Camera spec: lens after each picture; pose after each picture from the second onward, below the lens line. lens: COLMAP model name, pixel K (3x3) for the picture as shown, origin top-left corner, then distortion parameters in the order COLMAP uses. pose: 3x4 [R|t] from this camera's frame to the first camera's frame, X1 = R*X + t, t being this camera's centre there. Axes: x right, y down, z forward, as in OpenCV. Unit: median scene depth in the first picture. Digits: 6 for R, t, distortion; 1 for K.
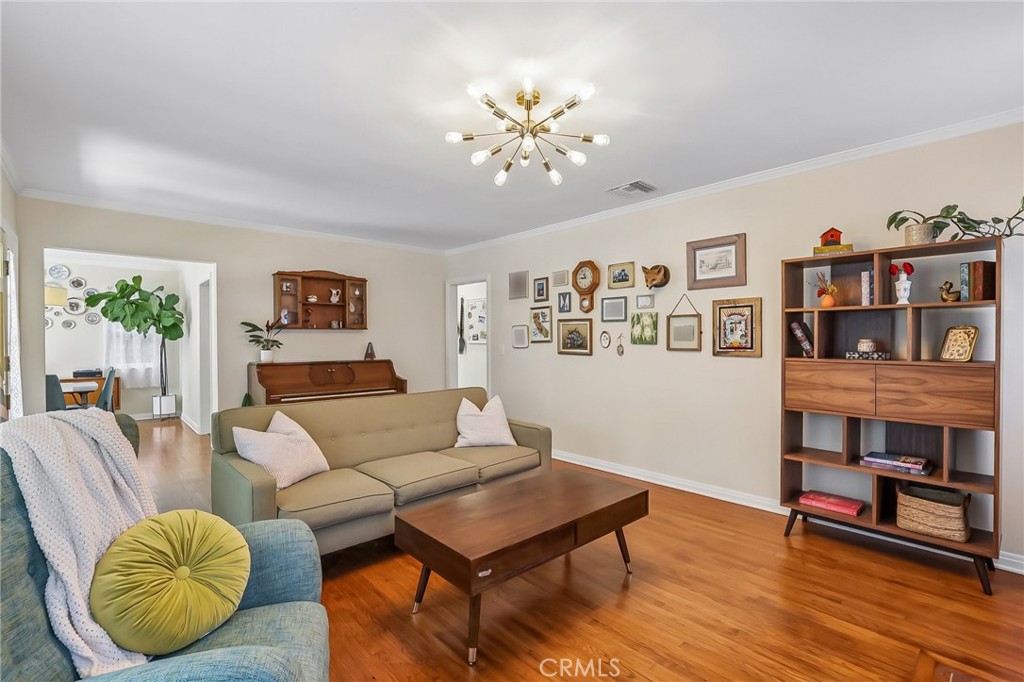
lens RADIAL K [[466.3, 0, 512.0], [0, 466.3, 341.0], [0, 0, 1]] dist [-0.019563, 0.006853]
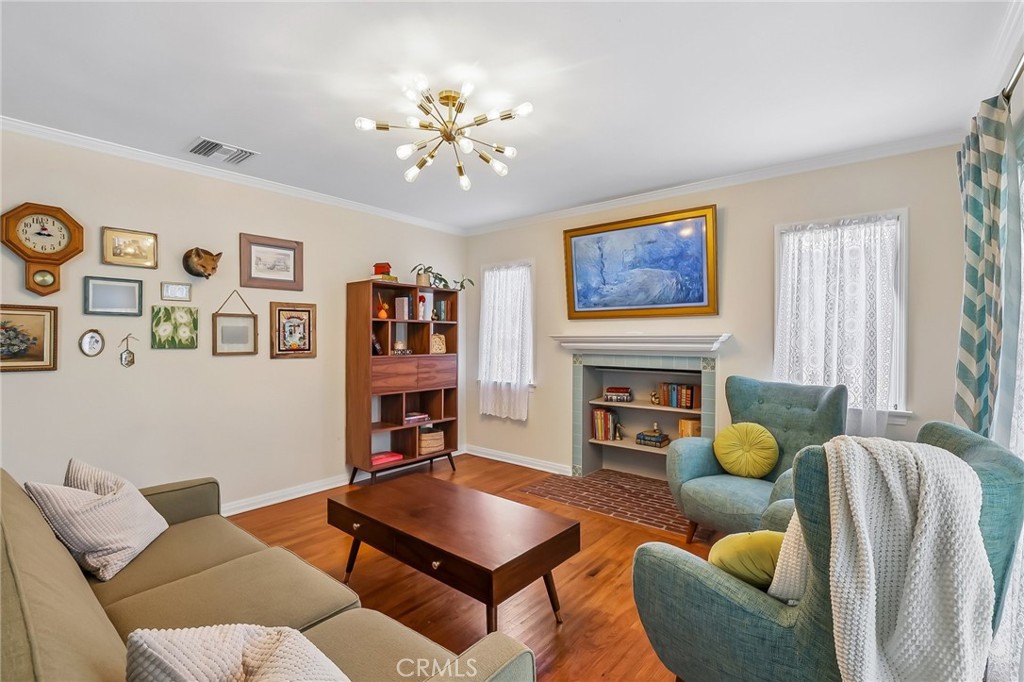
lens RADIAL K [[466.3, 0, 512.0], [0, 466.3, 341.0], [0, 0, 1]] dist [-0.019563, 0.006853]
pose [[-0.143695, -0.004437, 0.989612, -0.438310], [0.003846, 0.999980, 0.005042, -0.005979], [-0.989614, 0.004531, -0.143675, 0.471670]]
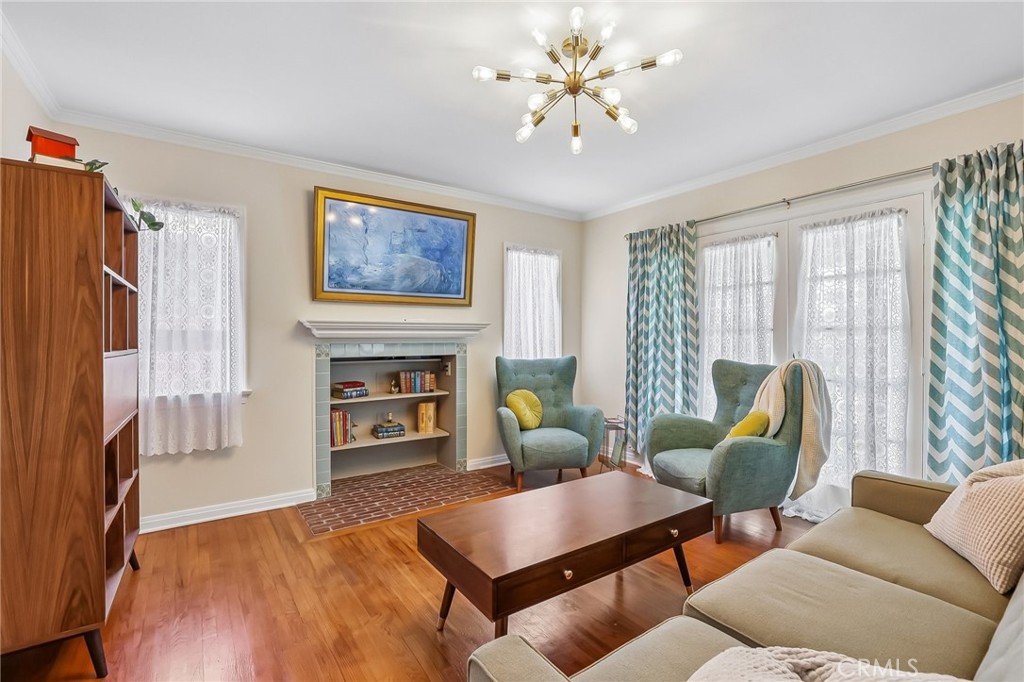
lens RADIAL K [[466.3, 0, 512.0], [0, 466.3, 341.0], [0, 0, 1]] dist [-0.019563, 0.006853]
pose [[-0.993599, 0.002129, 0.112944, 0.016328], [0.003814, 0.999885, 0.014711, 0.007689], [-0.112900, 0.015048, -0.993492, 0.860690]]
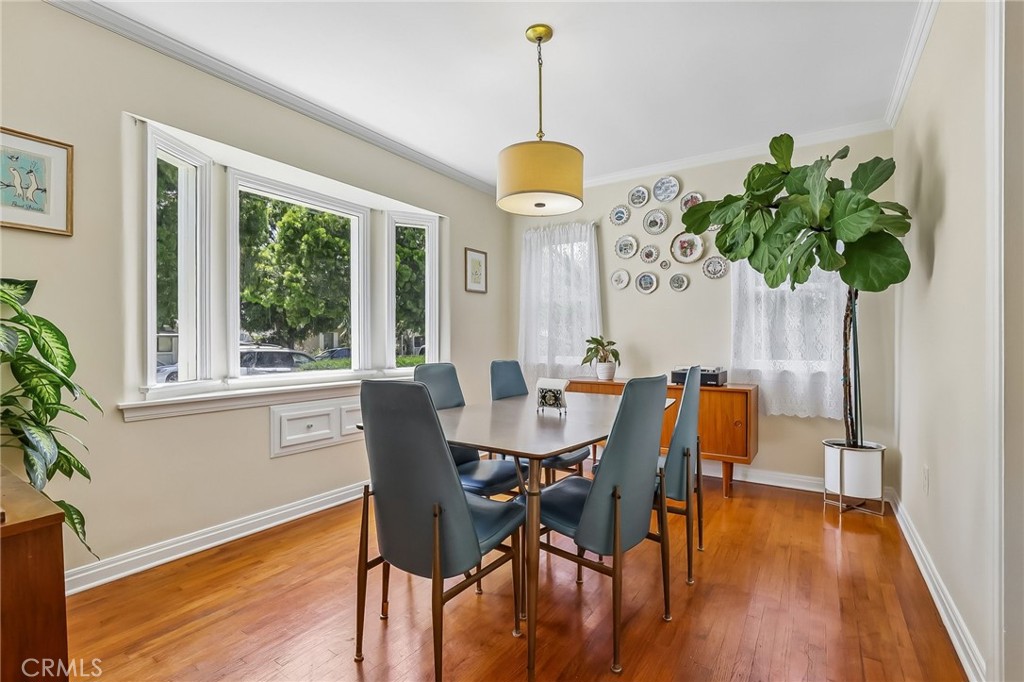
lens RADIAL K [[466.3, 0, 512.0], [0, 466.3, 341.0], [0, 0, 1]] dist [-0.019563, 0.006853]
pose [[0.253316, 0.002649, -0.967380, -0.658802], [-0.007712, 0.999970, 0.000718, 0.046066], [0.967353, 0.007279, 0.253329, 0.914740]]
